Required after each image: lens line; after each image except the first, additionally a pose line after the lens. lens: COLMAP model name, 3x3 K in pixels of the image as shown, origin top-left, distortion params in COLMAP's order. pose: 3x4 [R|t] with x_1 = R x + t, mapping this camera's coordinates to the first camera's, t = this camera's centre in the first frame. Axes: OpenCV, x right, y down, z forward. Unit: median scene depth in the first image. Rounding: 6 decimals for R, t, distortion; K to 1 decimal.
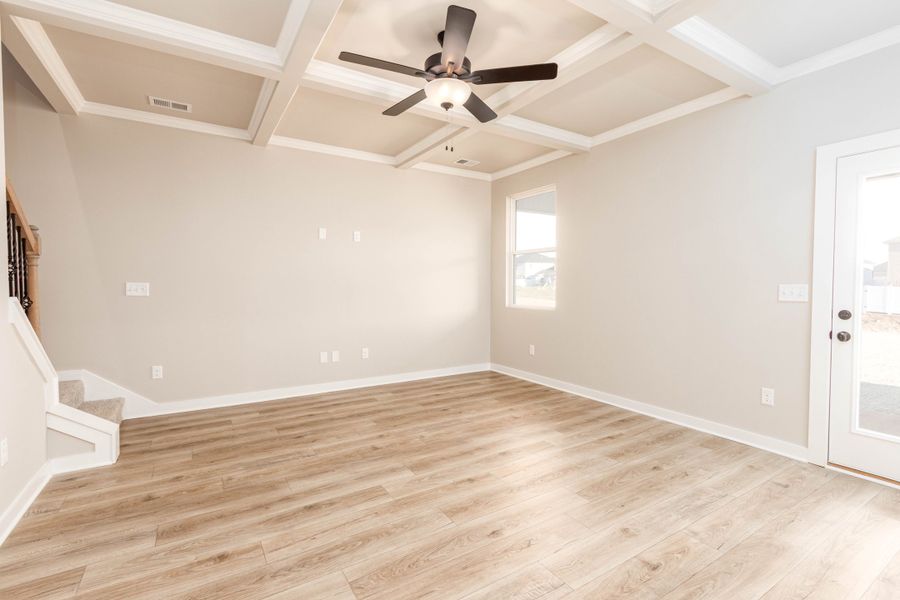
lens RADIAL K [[409.1, 0, 431.1], [0, 409.1, 321.2], [0, 0, 1]] dist [0.014410, -0.002980]
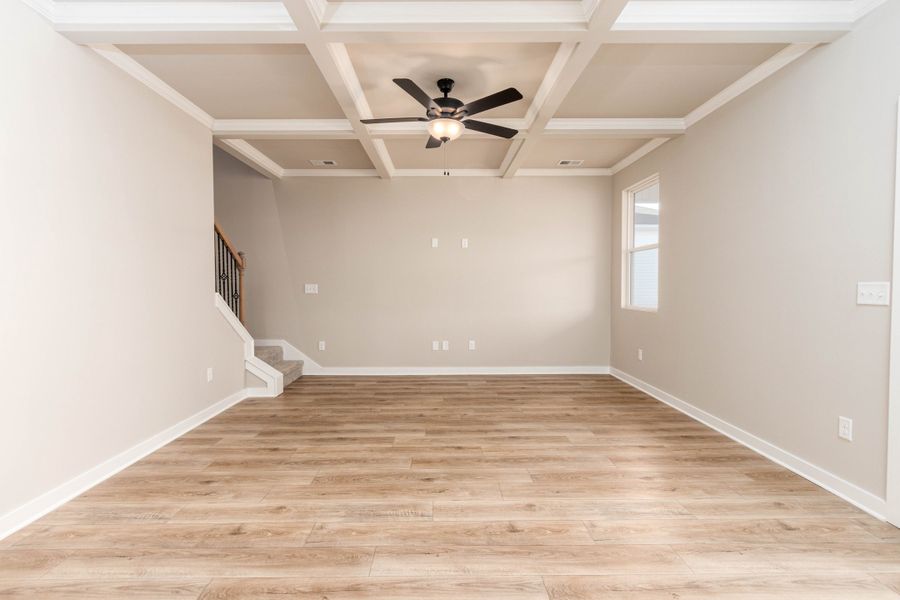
lens RADIAL K [[409.1, 0, 440.5], [0, 409.1, 332.7], [0, 0, 1]] dist [0.014410, -0.002980]
pose [[0.858913, 0.054615, -0.509200, 0.494177], [-0.041081, 0.998441, 0.037795, 0.005049], [0.510470, -0.011545, 0.859818, -0.045997]]
